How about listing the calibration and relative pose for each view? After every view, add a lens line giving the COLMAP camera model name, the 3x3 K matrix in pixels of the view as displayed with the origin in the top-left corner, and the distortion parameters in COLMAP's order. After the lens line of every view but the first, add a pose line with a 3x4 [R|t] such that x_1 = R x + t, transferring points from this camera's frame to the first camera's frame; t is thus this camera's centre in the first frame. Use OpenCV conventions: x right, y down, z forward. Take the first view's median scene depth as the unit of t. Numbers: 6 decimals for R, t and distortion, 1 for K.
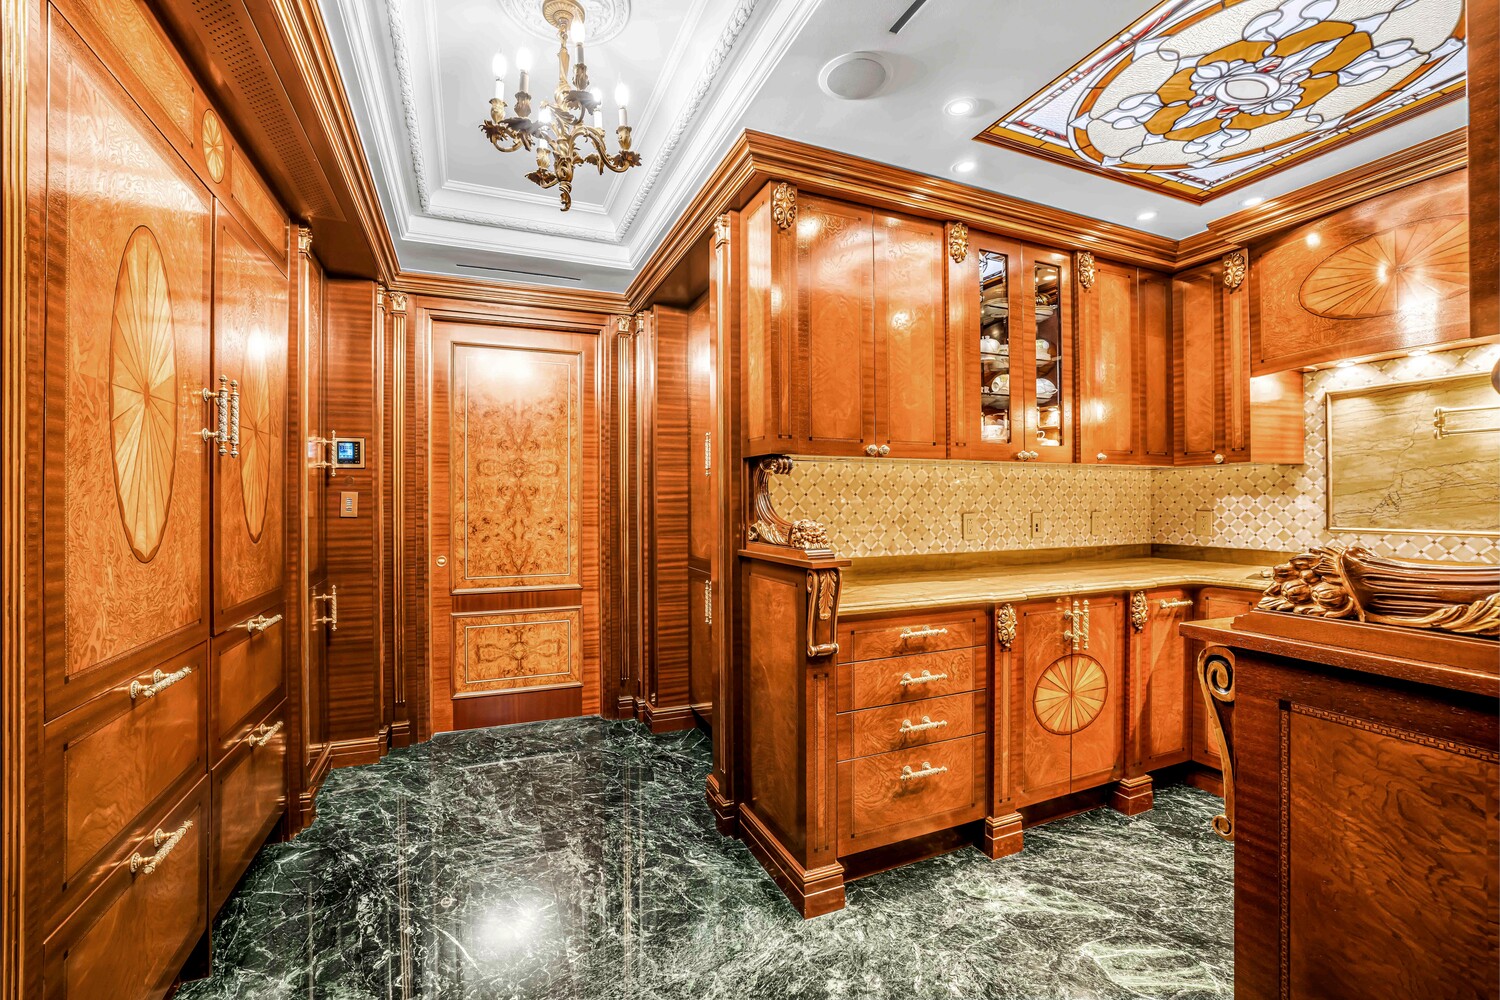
lens RADIAL K [[643.5, 0, 746.7], [0, 643.5, 501.4], [0, 0, 1]] dist [-0.034075, 0.009354]
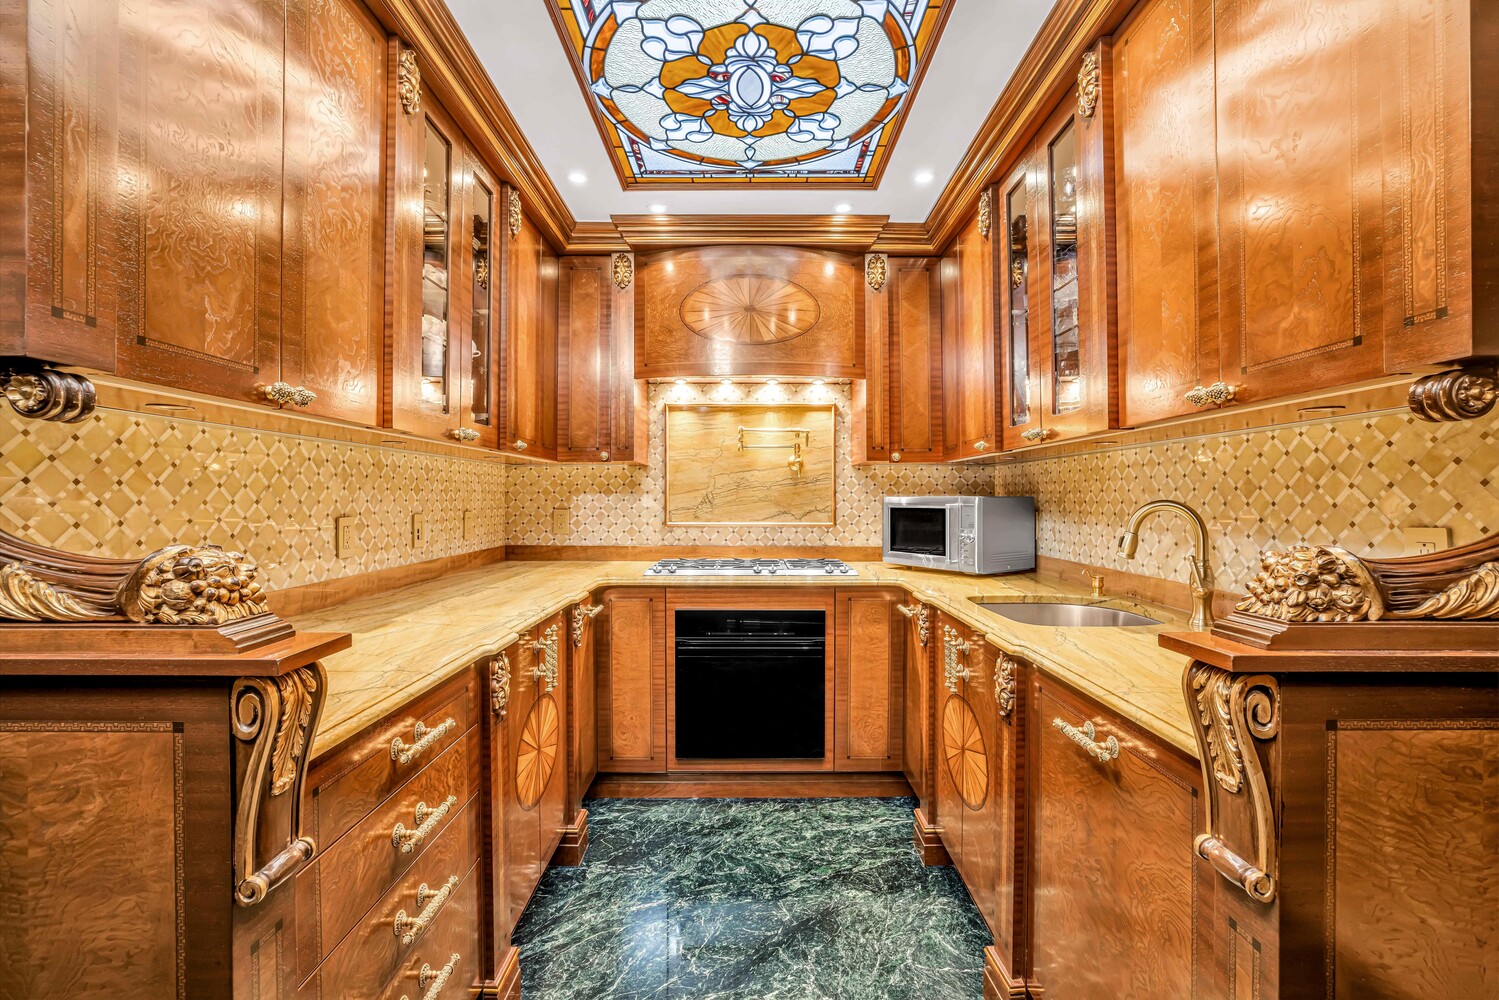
lens RADIAL K [[643.0, 0, 743.0], [0, 643.0, 498.8], [0, 0, 1]] dist [-0.034075, 0.009354]
pose [[0.394173, 0.002981, 0.919032, -0.106002], [-0.003327, 0.999993, -0.001817, 0.000286], [-0.919030, -0.002341, 0.394180, 0.480112]]
